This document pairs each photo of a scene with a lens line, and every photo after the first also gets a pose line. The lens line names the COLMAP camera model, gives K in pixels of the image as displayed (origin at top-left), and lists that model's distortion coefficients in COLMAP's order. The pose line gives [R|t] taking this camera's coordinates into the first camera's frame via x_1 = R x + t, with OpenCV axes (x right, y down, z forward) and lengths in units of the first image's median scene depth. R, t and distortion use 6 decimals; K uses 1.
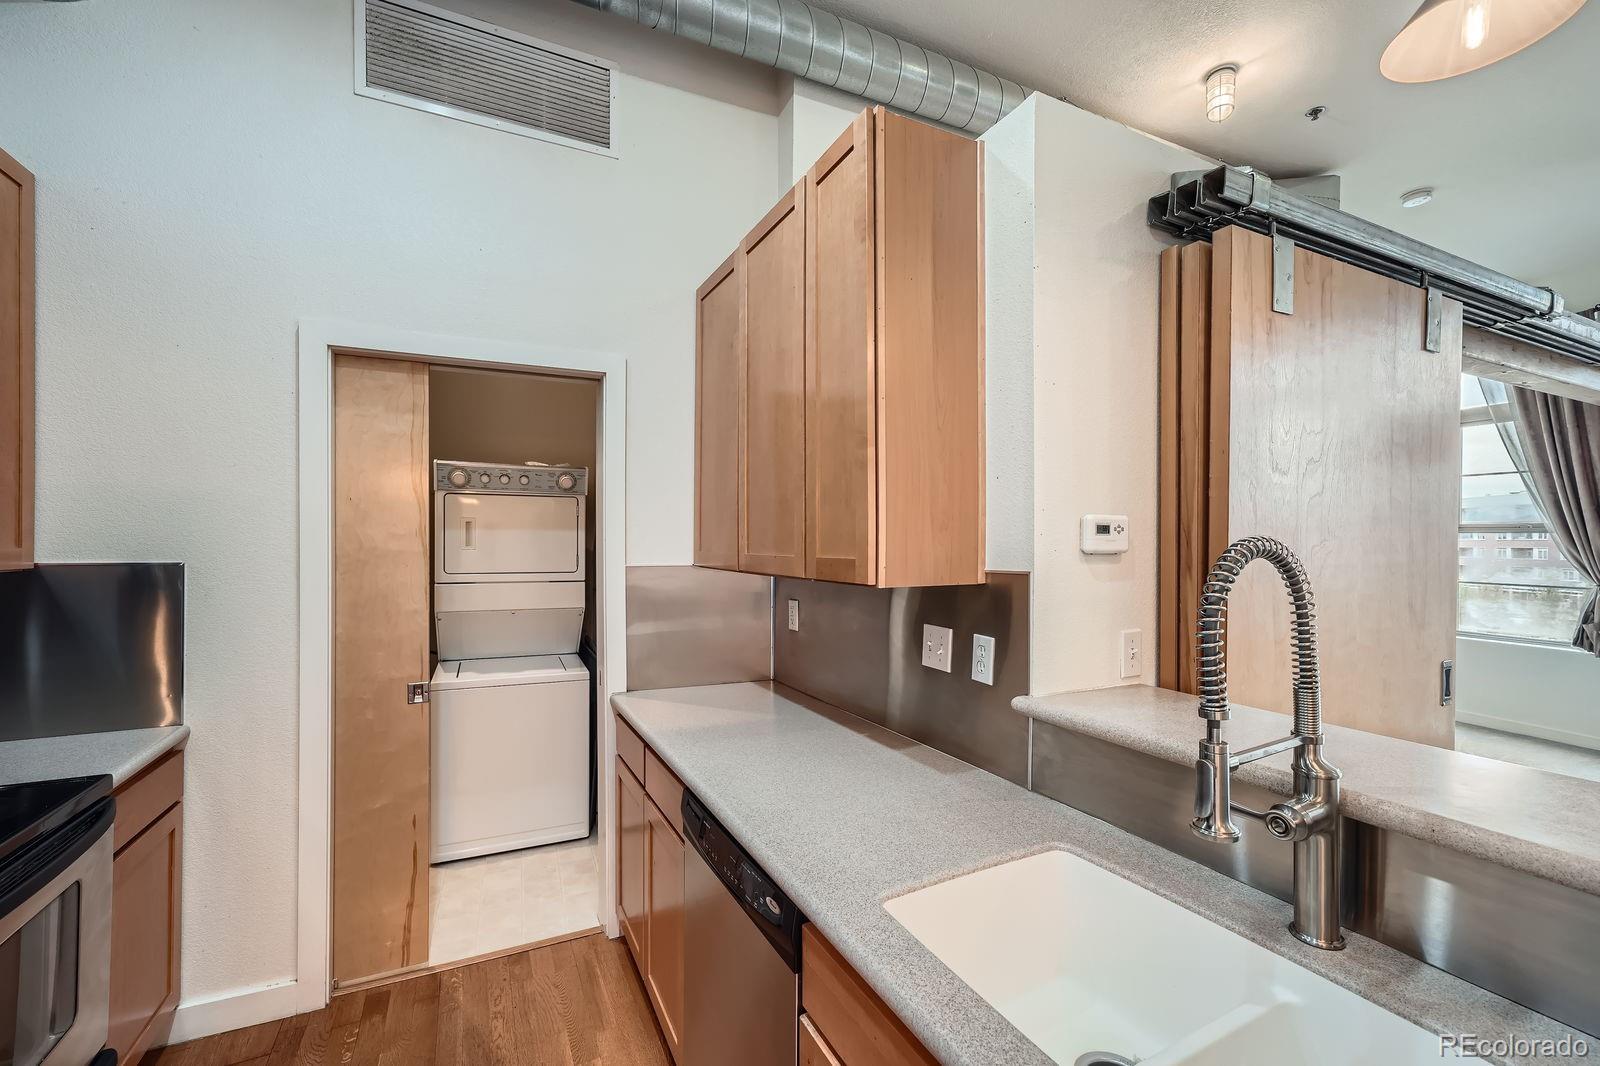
lens RADIAL K [[675.7, 0, 805.4], [0, 675.7, 537.4], [0, 0, 1]] dist [-0.007931, 0.010311]
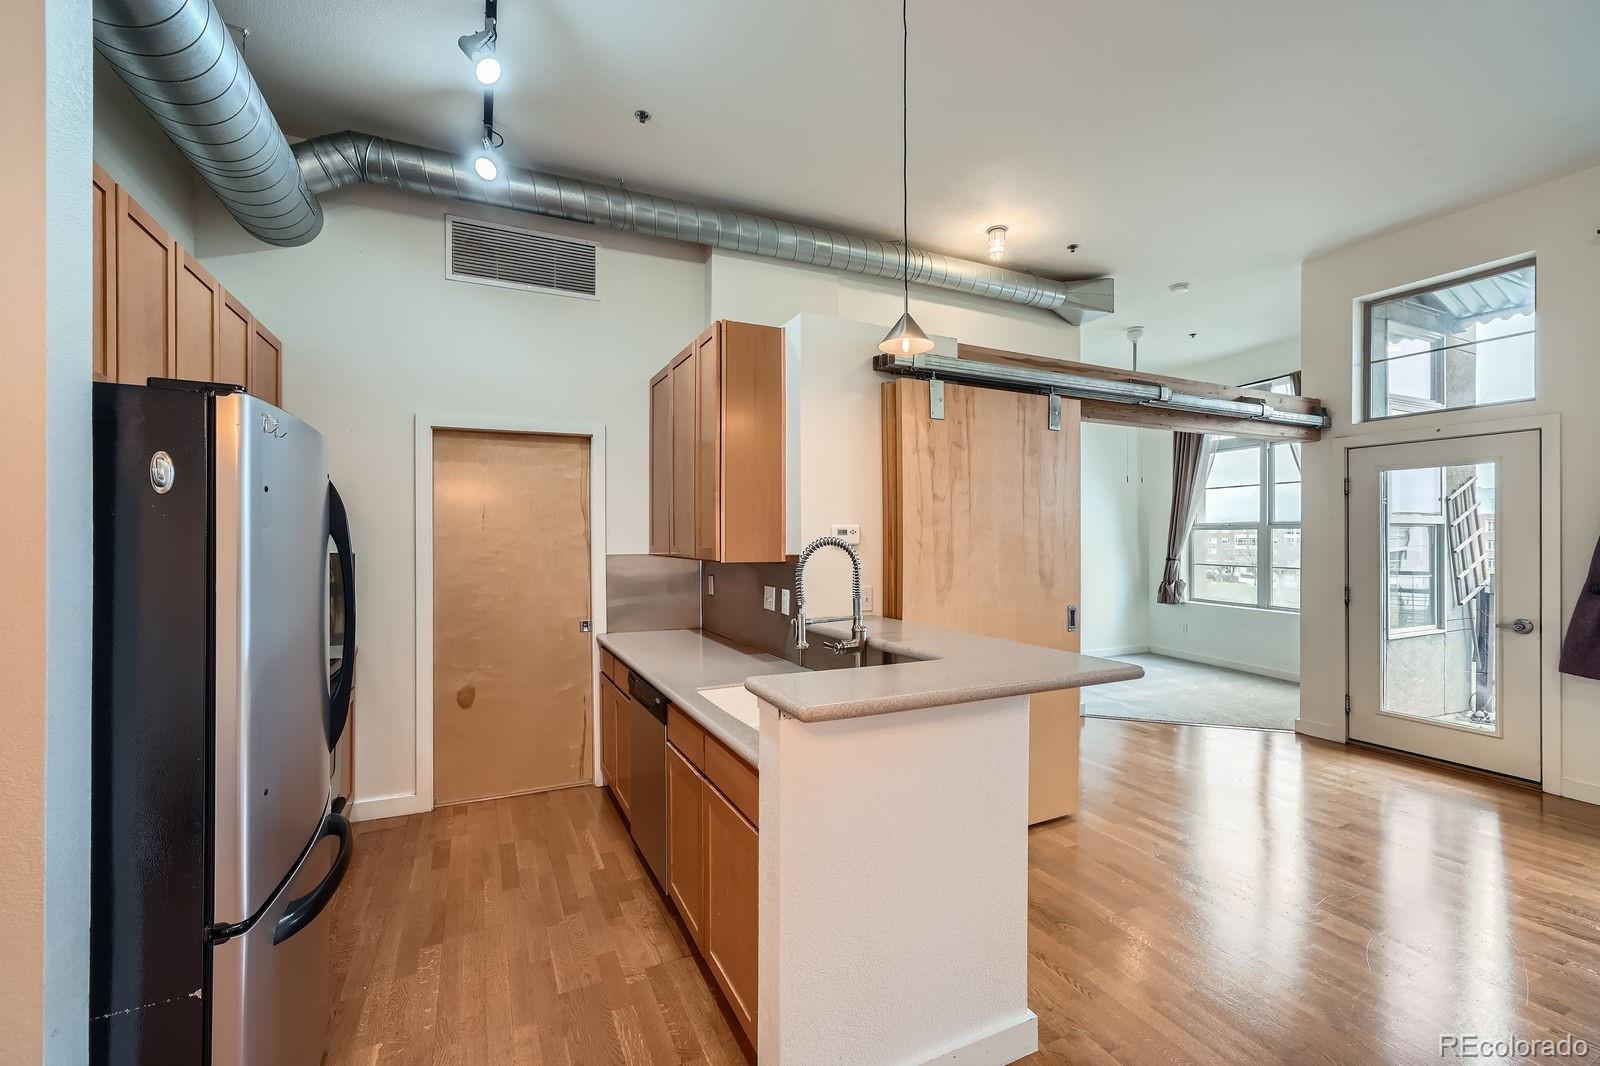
lens RADIAL K [[675.7, 0, 794.5], [0, 675.7, 535.8], [0, 0, 1]] dist [-0.007931, 0.010311]
pose [[0.999596, -0.003756, -0.028166, 0.269983], [0.003817, 0.999991, 0.002096, -0.004800], [0.028158, -0.002202, 0.999601, -0.704533]]
